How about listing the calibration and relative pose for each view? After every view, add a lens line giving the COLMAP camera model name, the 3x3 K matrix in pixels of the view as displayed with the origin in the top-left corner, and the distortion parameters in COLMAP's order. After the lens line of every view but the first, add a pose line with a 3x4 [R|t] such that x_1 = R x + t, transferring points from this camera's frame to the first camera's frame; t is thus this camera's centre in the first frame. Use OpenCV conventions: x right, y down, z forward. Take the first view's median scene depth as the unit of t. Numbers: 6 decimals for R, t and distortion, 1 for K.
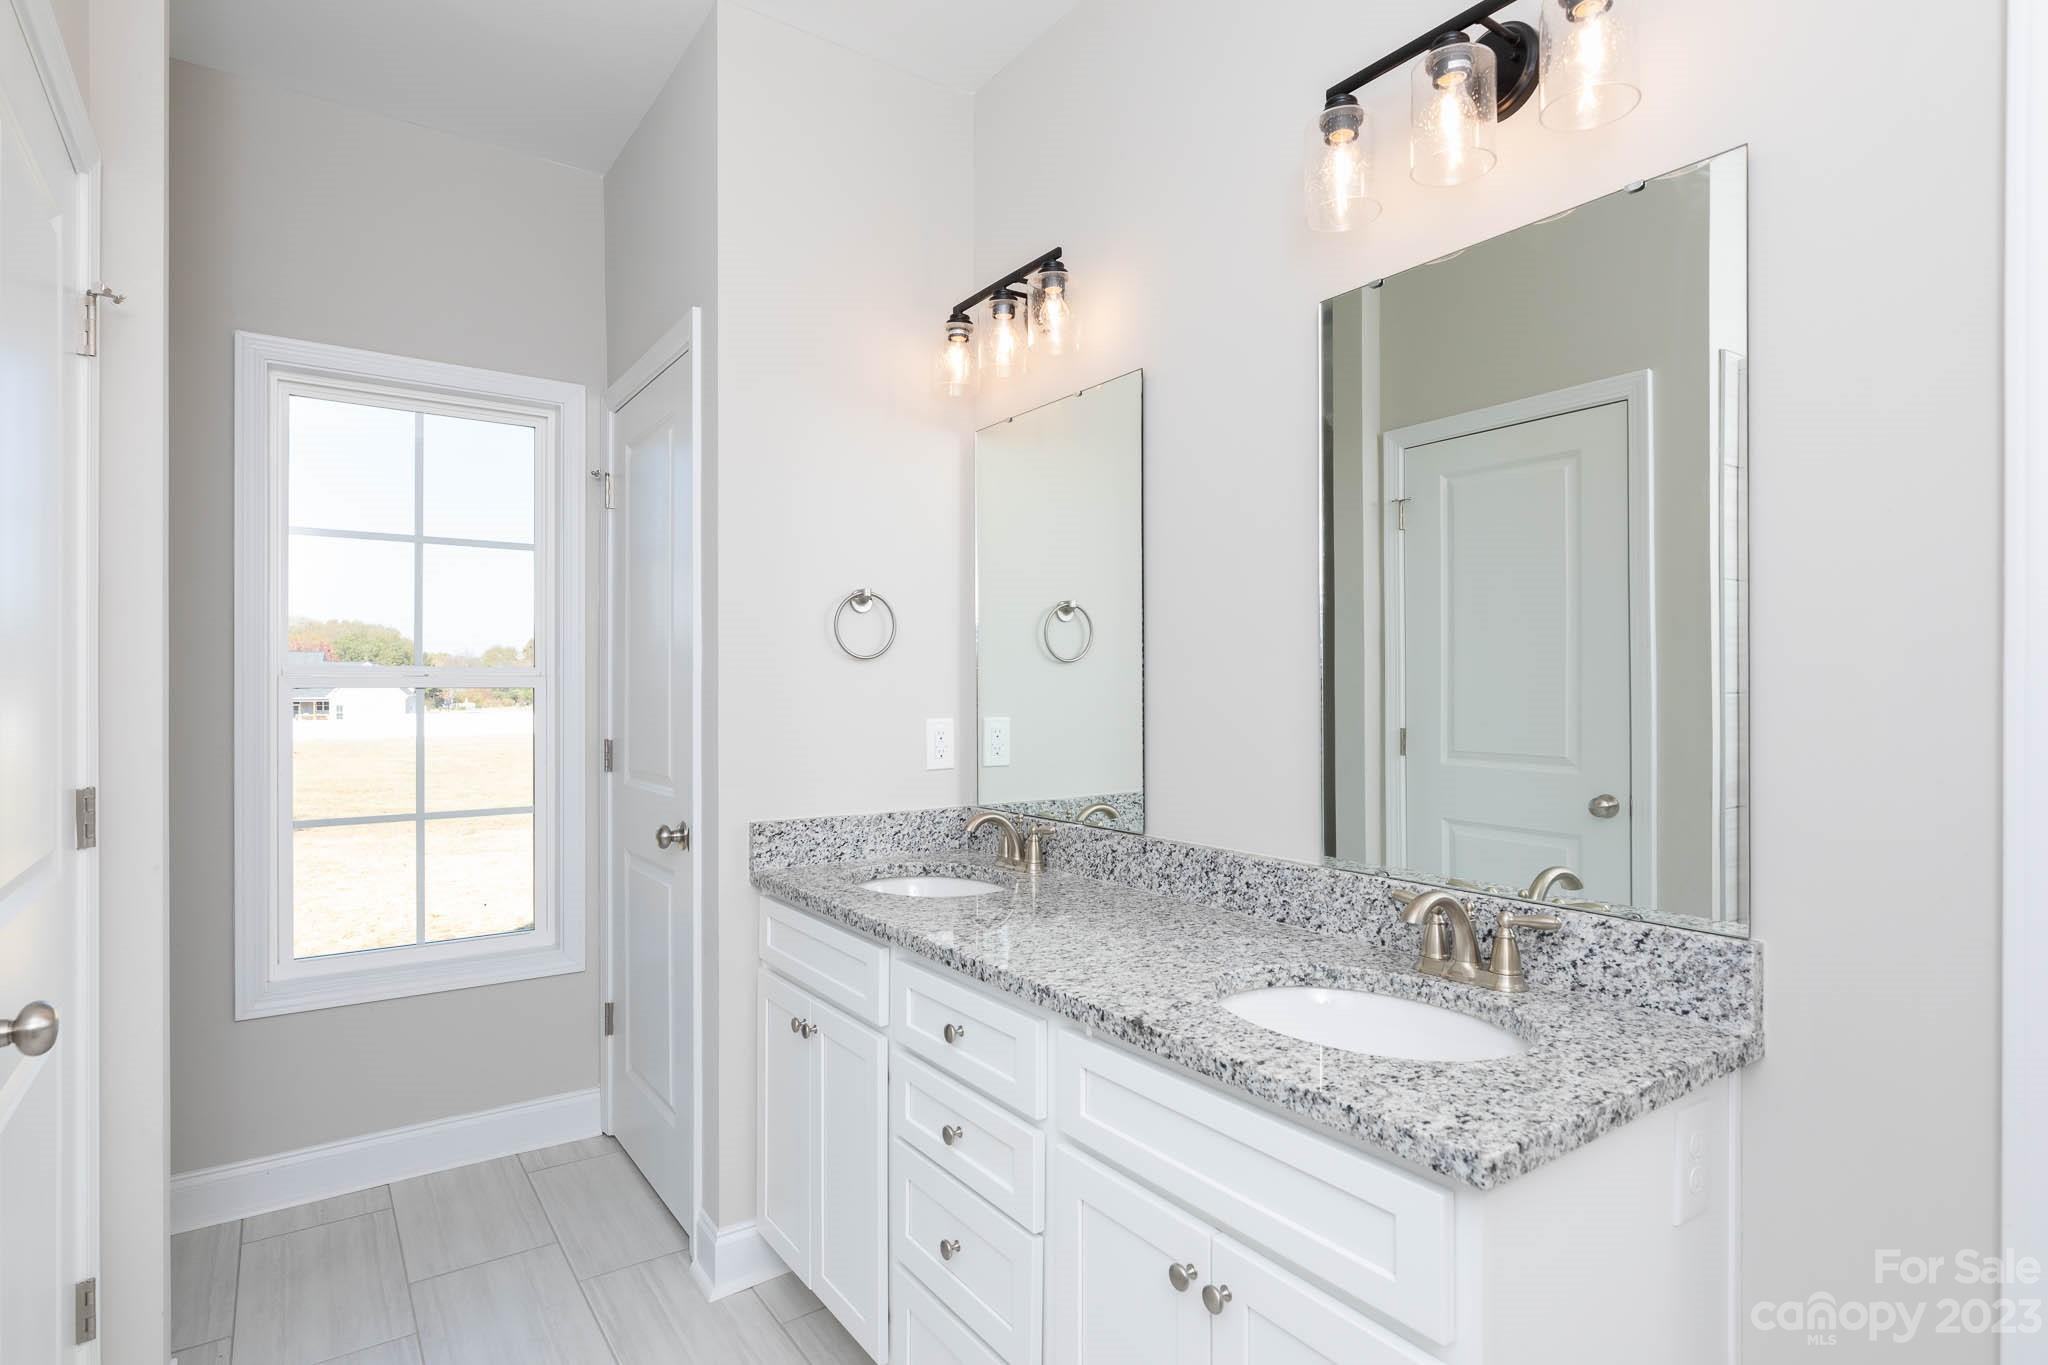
lens RADIAL K [[1032.0, 0, 1008.2], [0, 1032.0, 714.2], [0, 0, 1]] dist [0.001608, 0.000291]
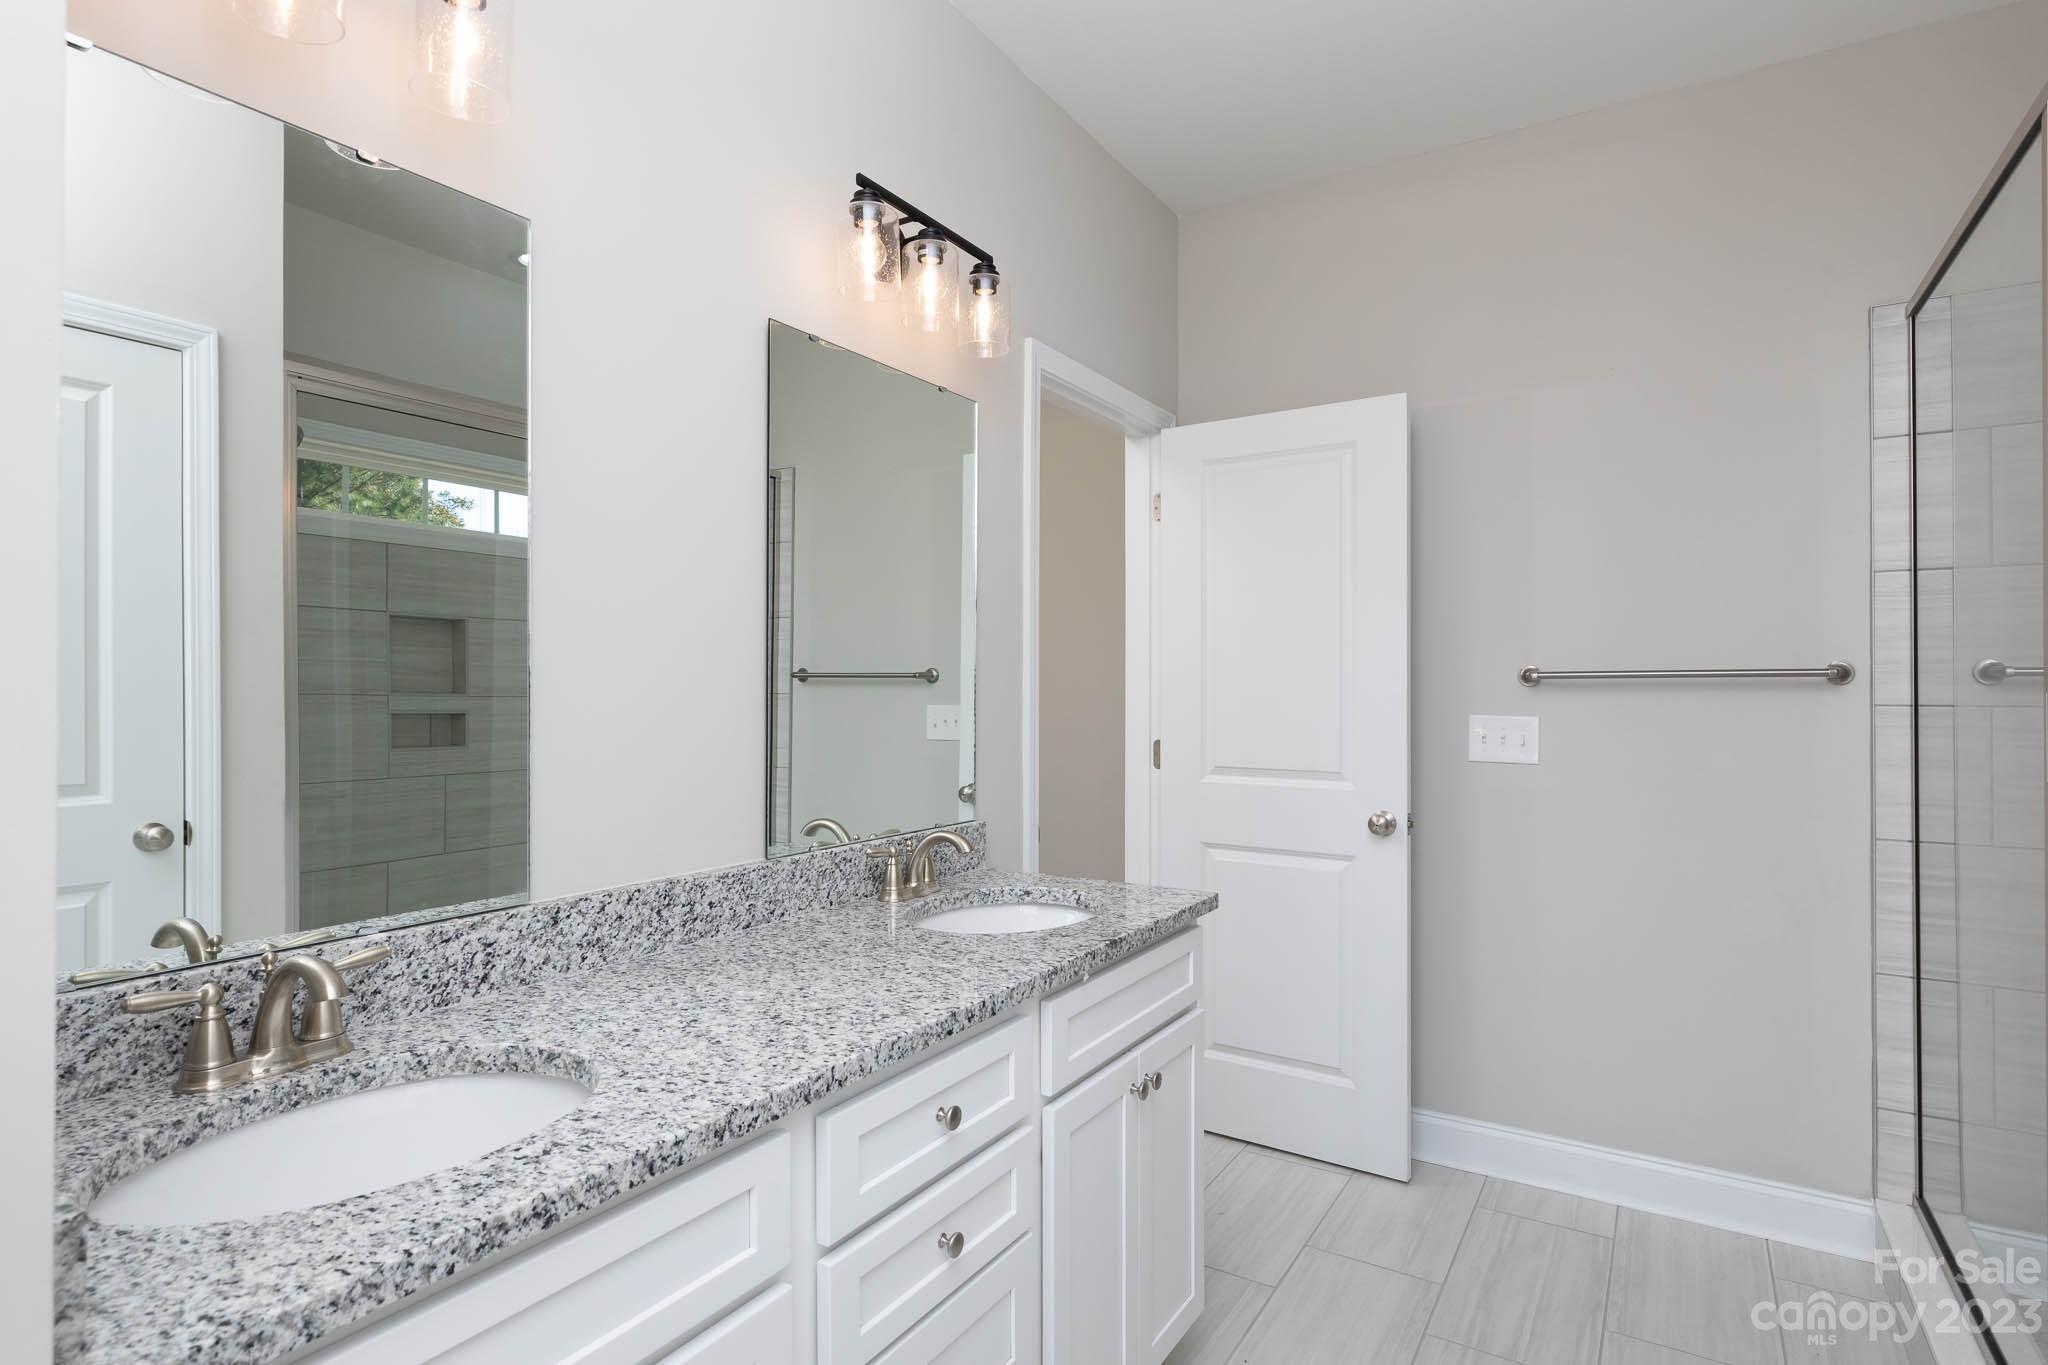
lens RADIAL K [[1032.0, 0, 1008.2], [0, 1032.0, 714.2], [0, 0, 1]] dist [0.001608, 0.000291]
pose [[-0.376065, -0.017924, 0.926420, -0.723214], [0.028735, 0.999106, 0.030995, -0.023514], [-0.926148, 0.038277, -0.375214, 1.121142]]
